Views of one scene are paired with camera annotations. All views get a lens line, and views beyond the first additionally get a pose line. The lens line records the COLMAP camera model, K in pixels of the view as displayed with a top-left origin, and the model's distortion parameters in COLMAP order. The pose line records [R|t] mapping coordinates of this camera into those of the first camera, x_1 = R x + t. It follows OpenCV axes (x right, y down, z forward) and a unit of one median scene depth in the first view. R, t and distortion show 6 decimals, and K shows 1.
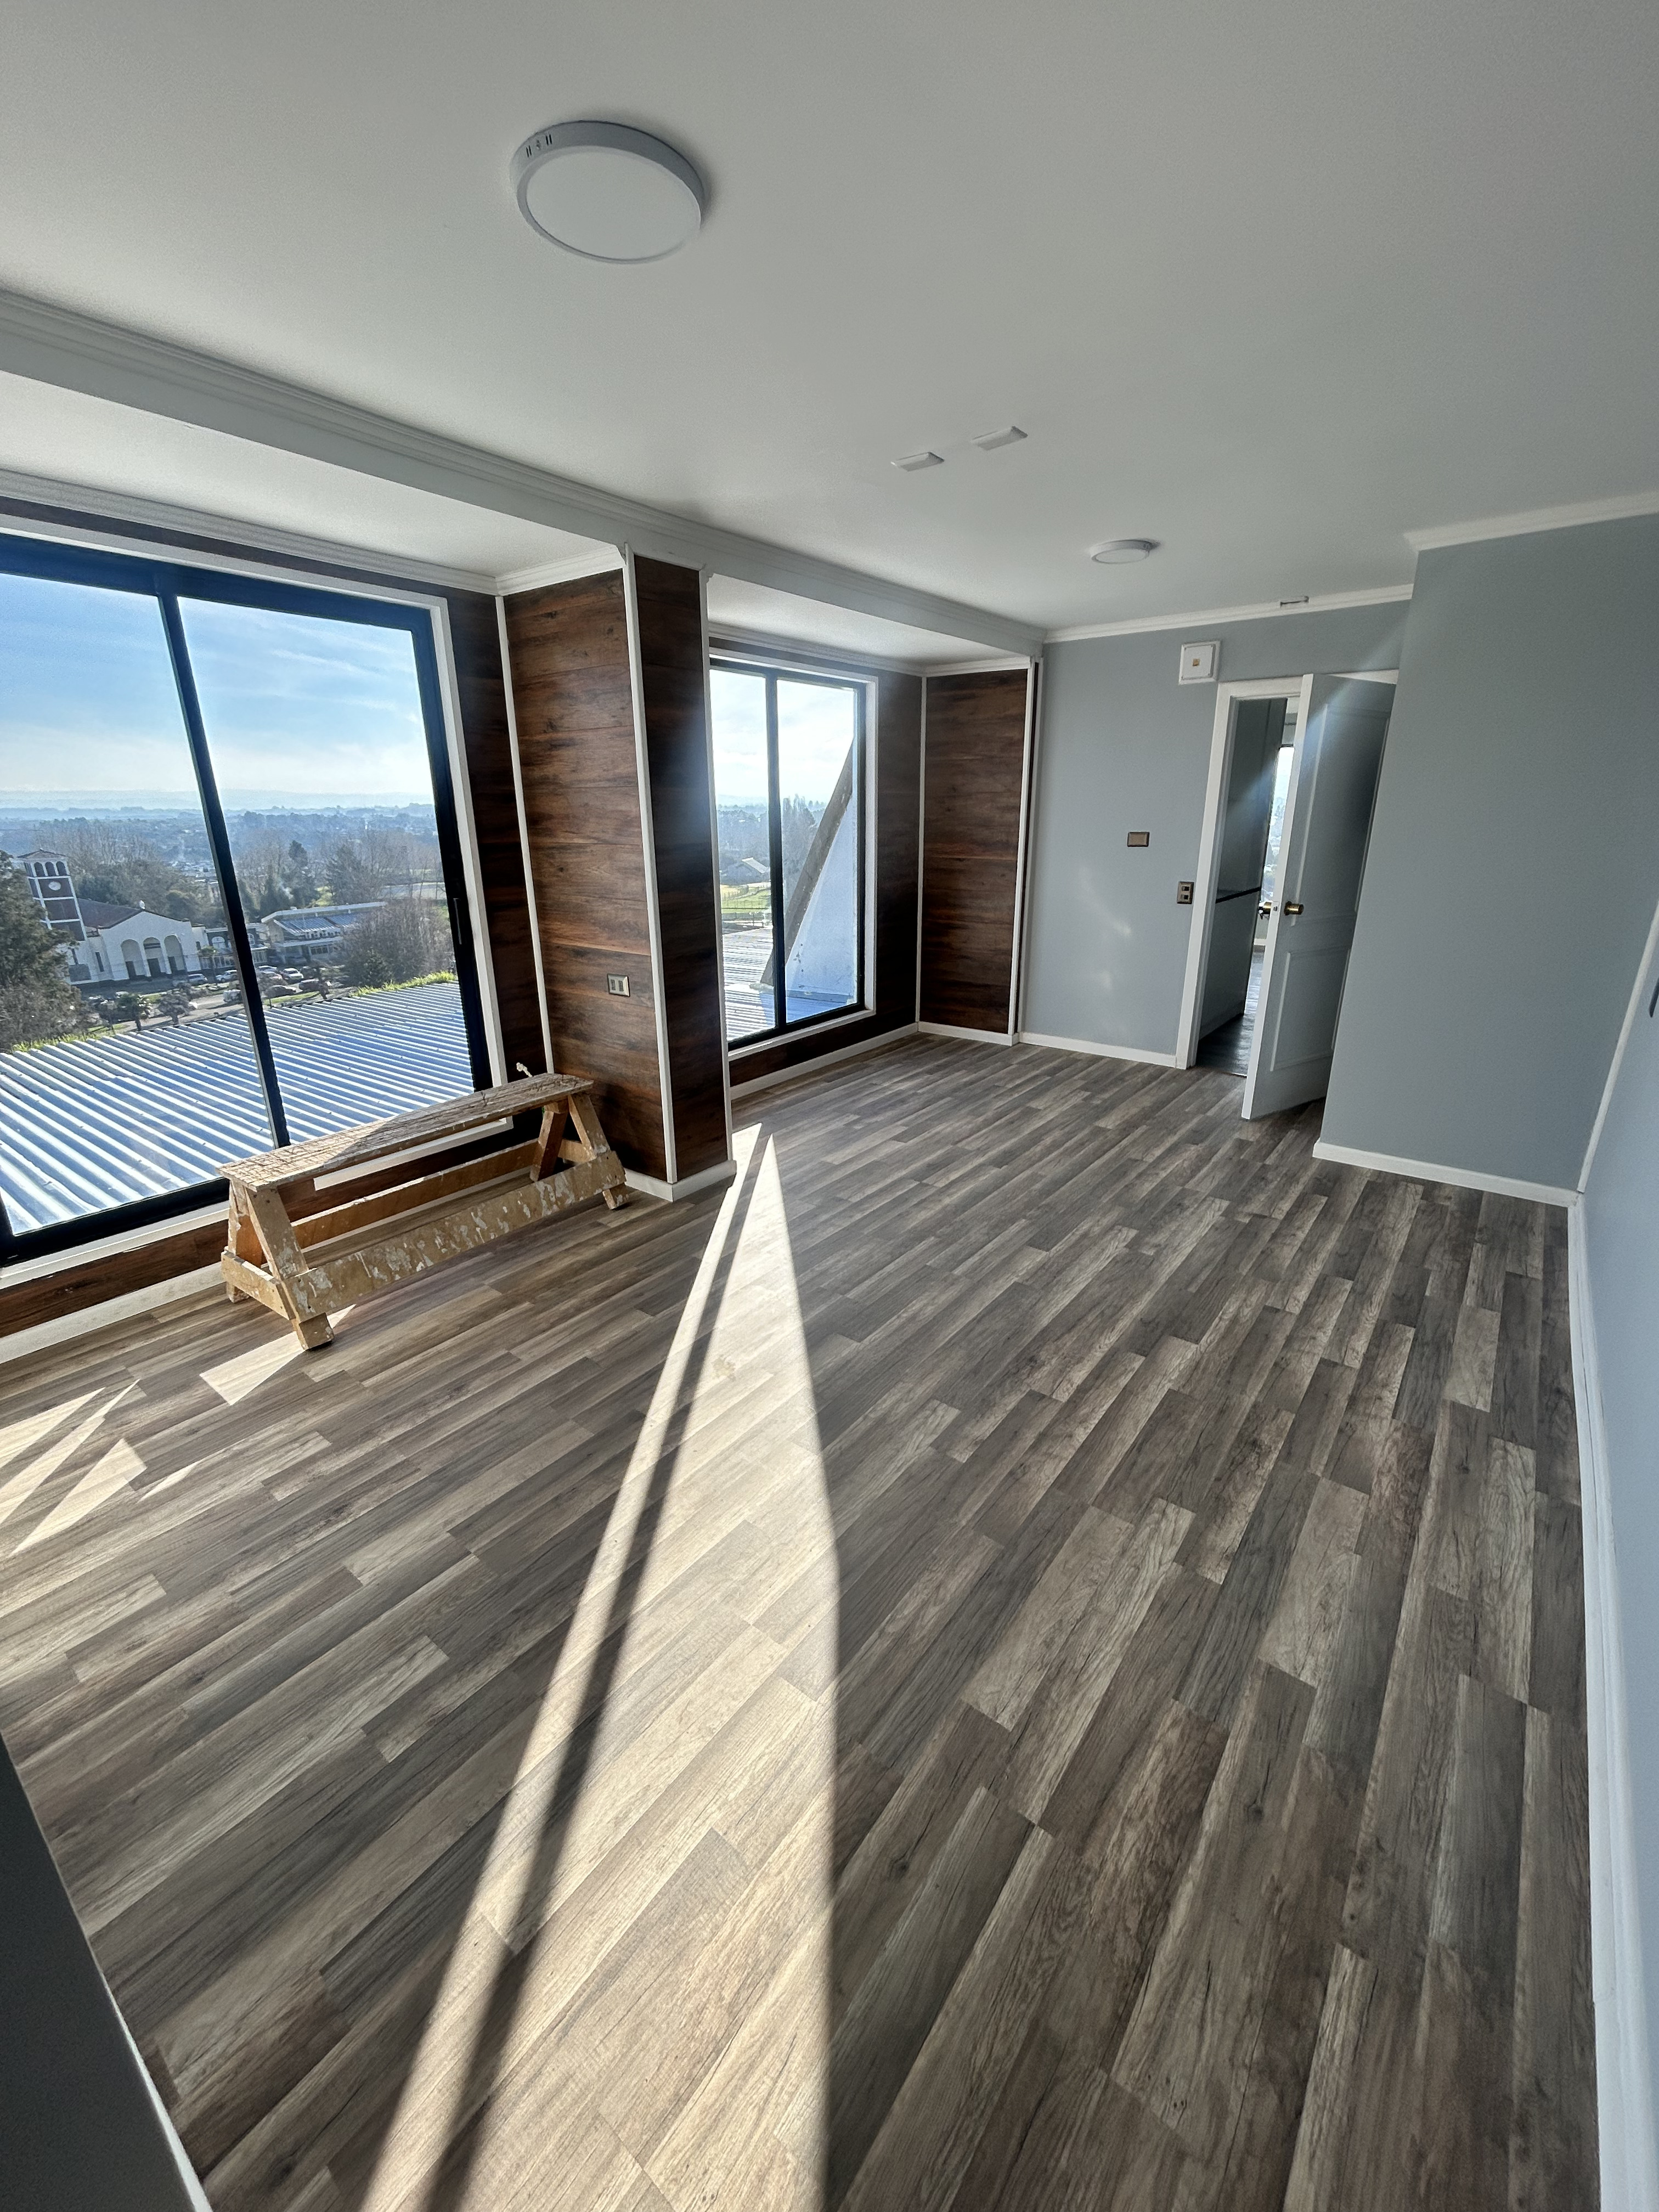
lens RADIAL K [[893.6, 0, 828.3], [0, 893.6, 1106.7], [0, 0, 1]] dist [-0.001250, 0.000408]
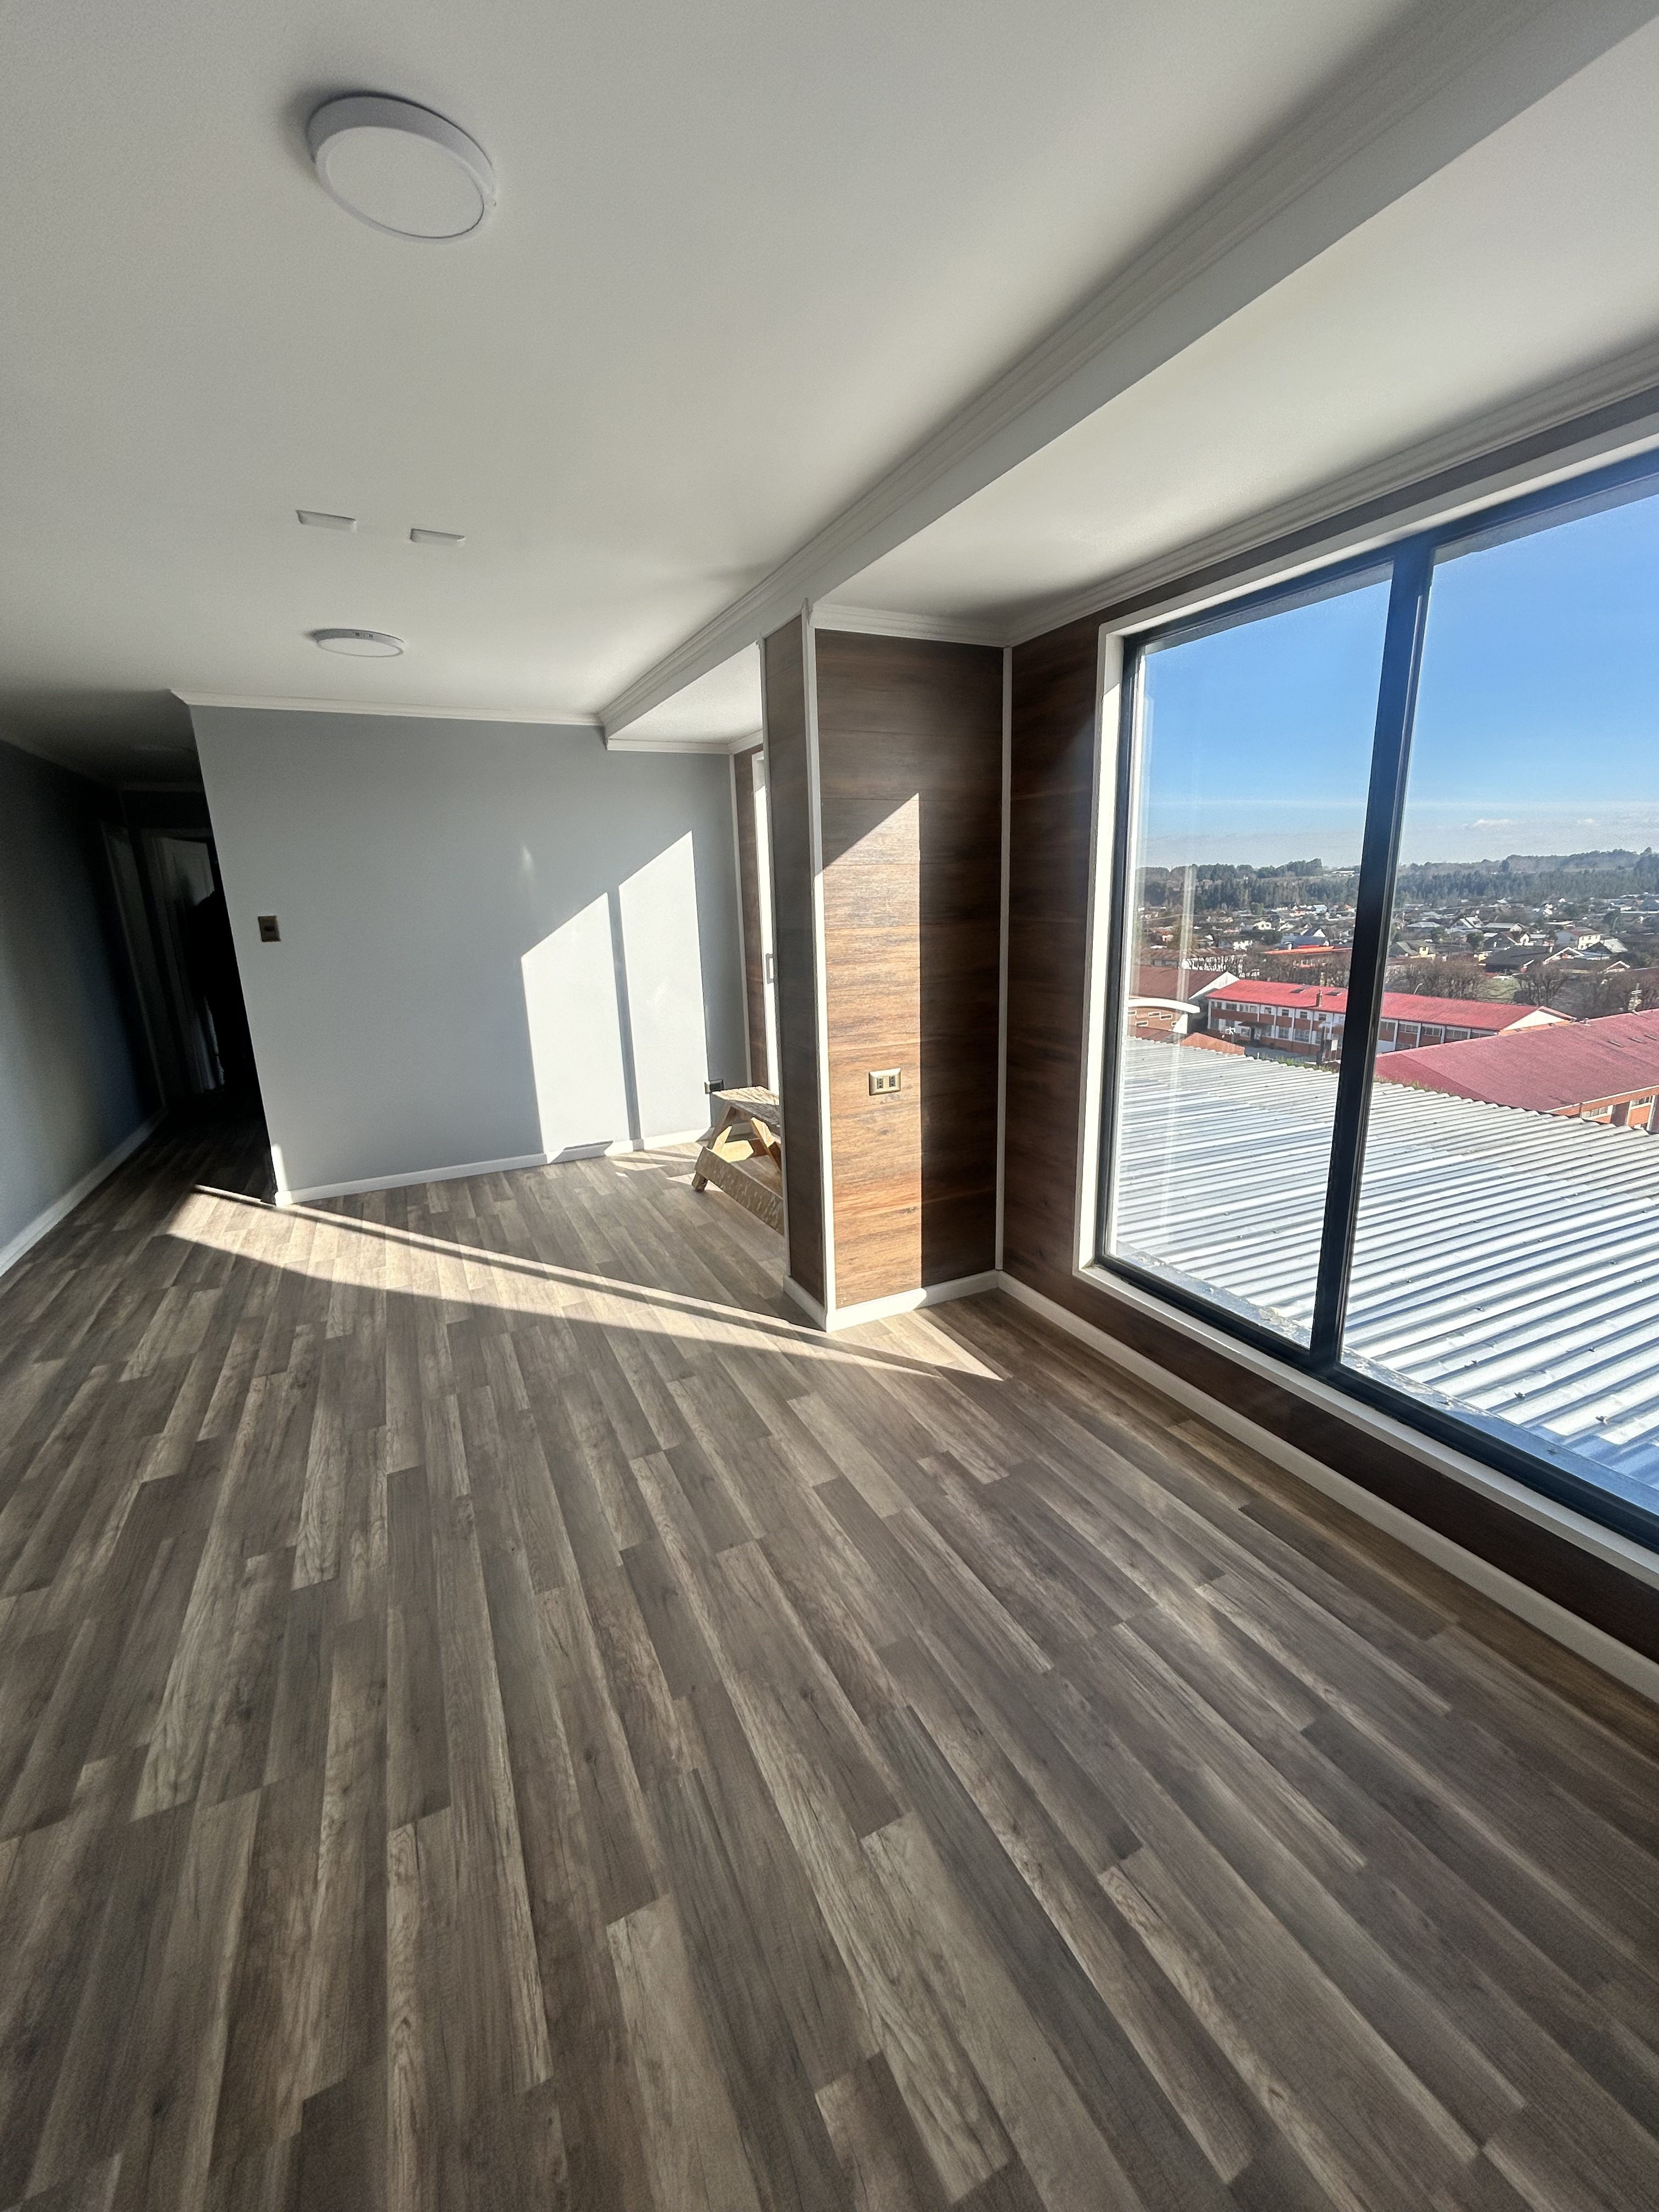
lens RADIAL K [[893.6, 0, 834.1], [0, 893.6, 1101.7], [0, 0, 1]] dist [-0.001250, 0.000408]
pose [[-0.438249, 0.226122, -0.869946, 1.269203], [-0.259785, 0.894672, 0.363420, -0.941798], [0.860494, 0.385267, -0.333346, 2.765627]]
